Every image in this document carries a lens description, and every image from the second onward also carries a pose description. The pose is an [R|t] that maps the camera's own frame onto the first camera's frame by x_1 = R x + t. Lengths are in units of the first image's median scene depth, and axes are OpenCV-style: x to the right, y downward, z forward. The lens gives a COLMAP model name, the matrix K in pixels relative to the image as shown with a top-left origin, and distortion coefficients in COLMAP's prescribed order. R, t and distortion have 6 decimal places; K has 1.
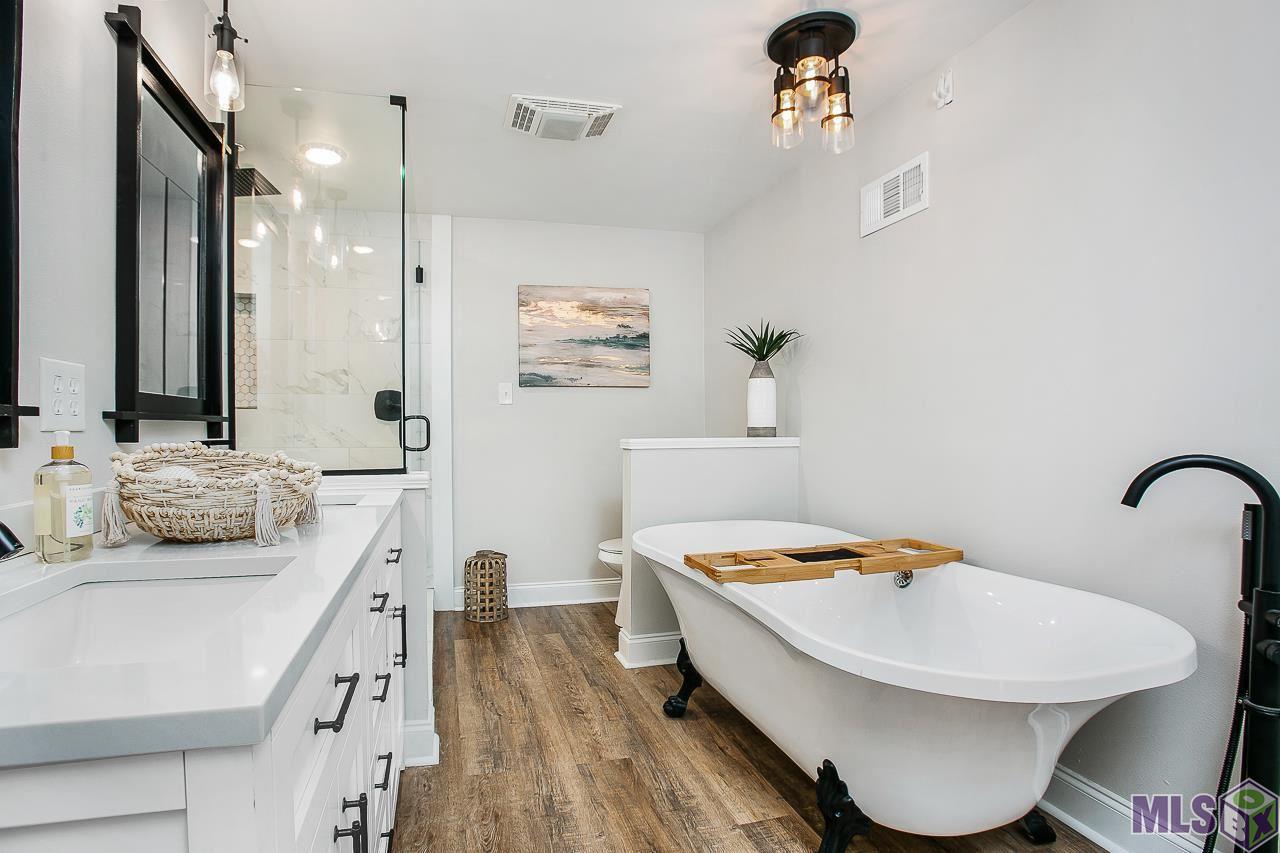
lens RADIAL K [[687.5, 0, 644.3], [0, 687.5, 431.8], [0, 0, 1]] dist [-0.083775, 0.060287]
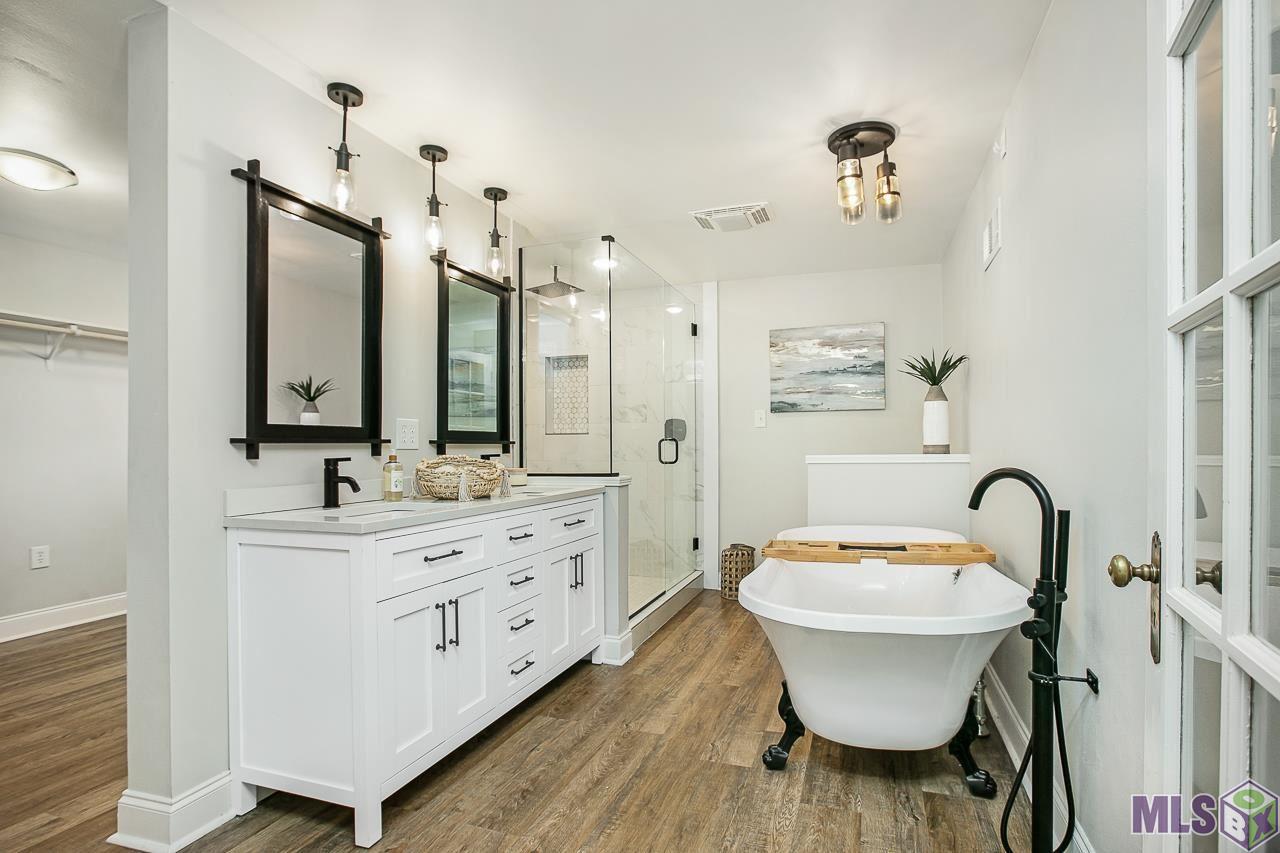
lens RADIAL K [[687.5, 0, 644.3], [0, 687.5, 431.8], [0, 0, 1]] dist [-0.083775, 0.060287]
pose [[0.824972, -0.015368, -0.564964, 0.366040], [0.000534, 0.999651, -0.026412, 0.000331], [0.565173, 0.021487, 0.824692, -0.156381]]
